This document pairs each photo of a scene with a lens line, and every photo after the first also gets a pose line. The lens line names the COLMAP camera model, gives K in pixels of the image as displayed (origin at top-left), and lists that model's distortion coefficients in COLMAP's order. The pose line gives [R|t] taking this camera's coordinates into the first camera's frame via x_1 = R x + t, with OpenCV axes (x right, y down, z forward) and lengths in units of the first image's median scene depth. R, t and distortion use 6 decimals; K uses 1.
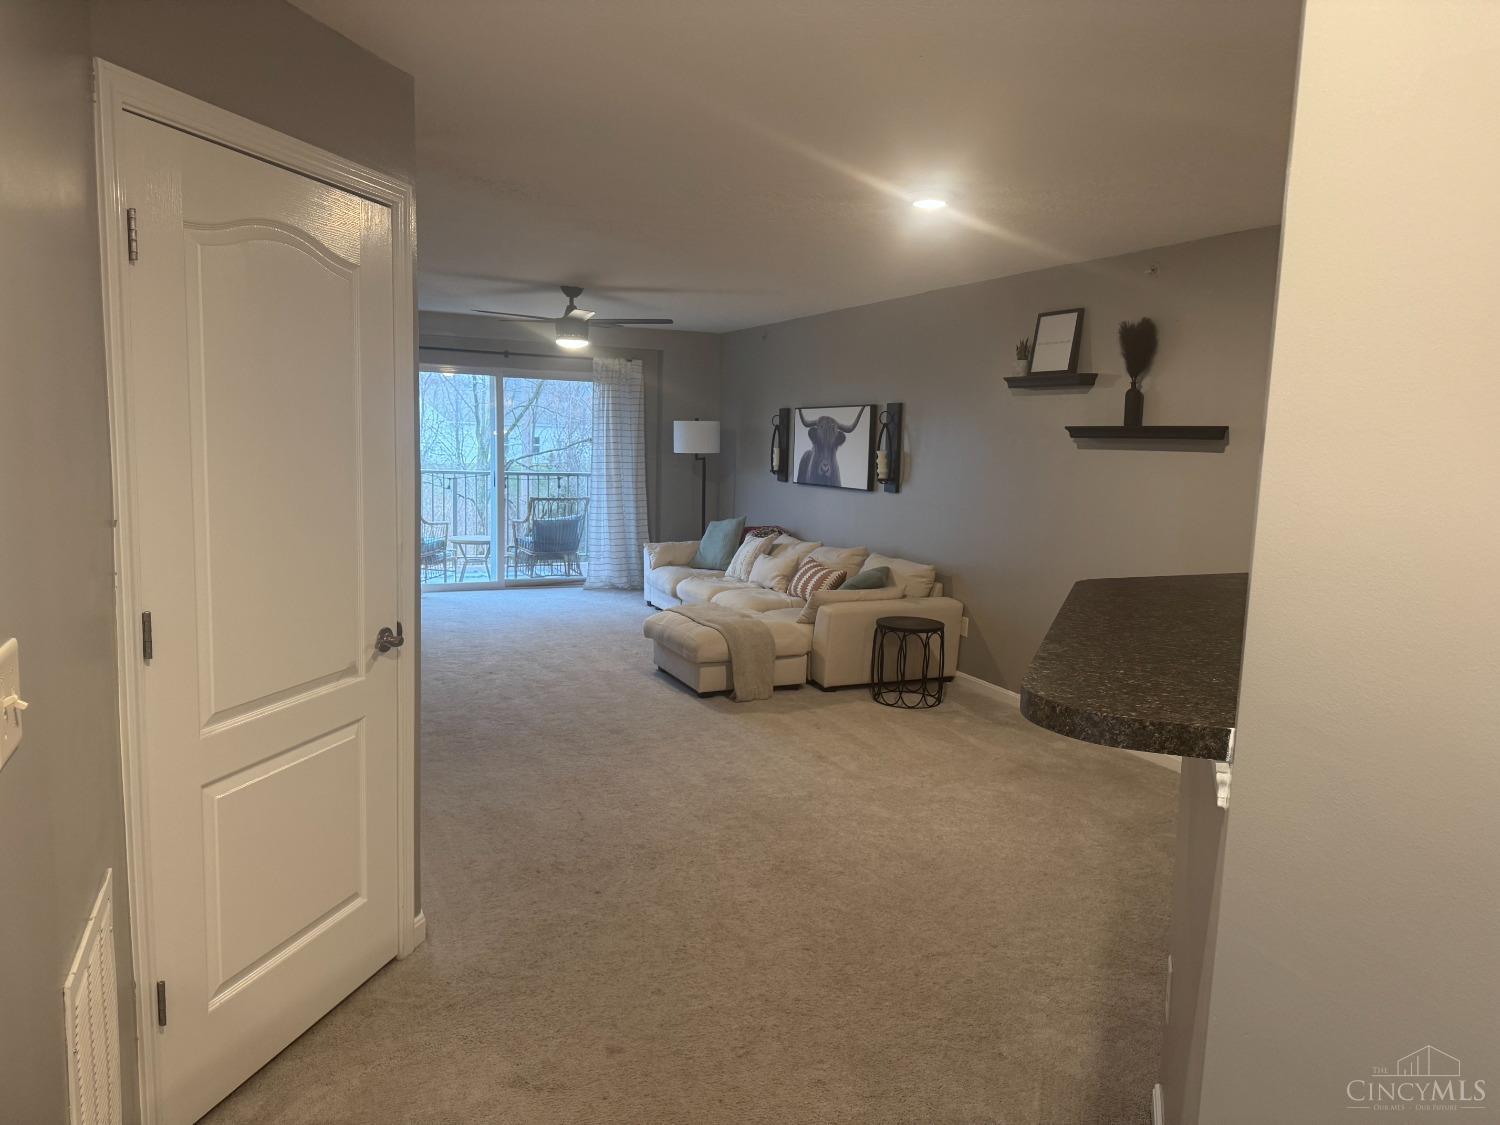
lens RADIAL K [[1052.7, 0, 750.0], [0, 1052.7, 562.5], [0, 0, 1]] dist [0.129834, -0.241044]
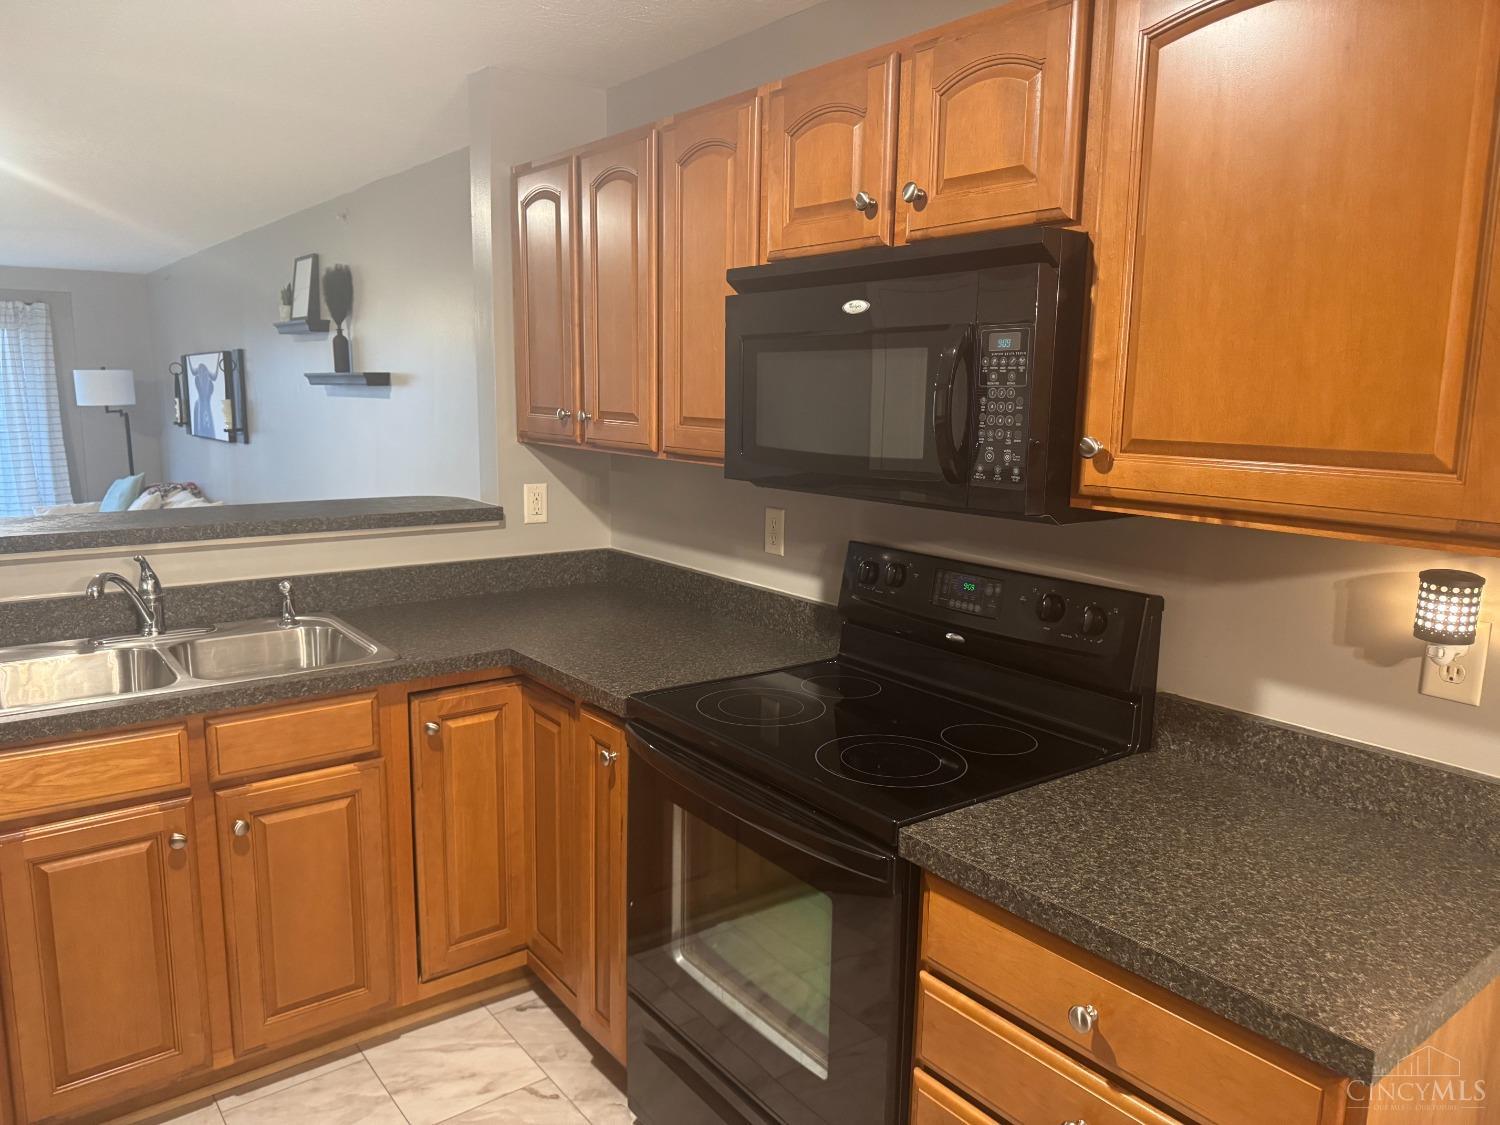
lens RADIAL K [[1066.2, 0, 756.5], [0, 1066.2, 561.1], [0, 0, 1]] dist [0.057081, -0.077055]
pose [[0.970032, -0.055546, 0.236545, 0.342695], [0.044491, 0.997665, 0.051823, 0.009864], [-0.238871, -0.039746, 0.970238, -0.058765]]
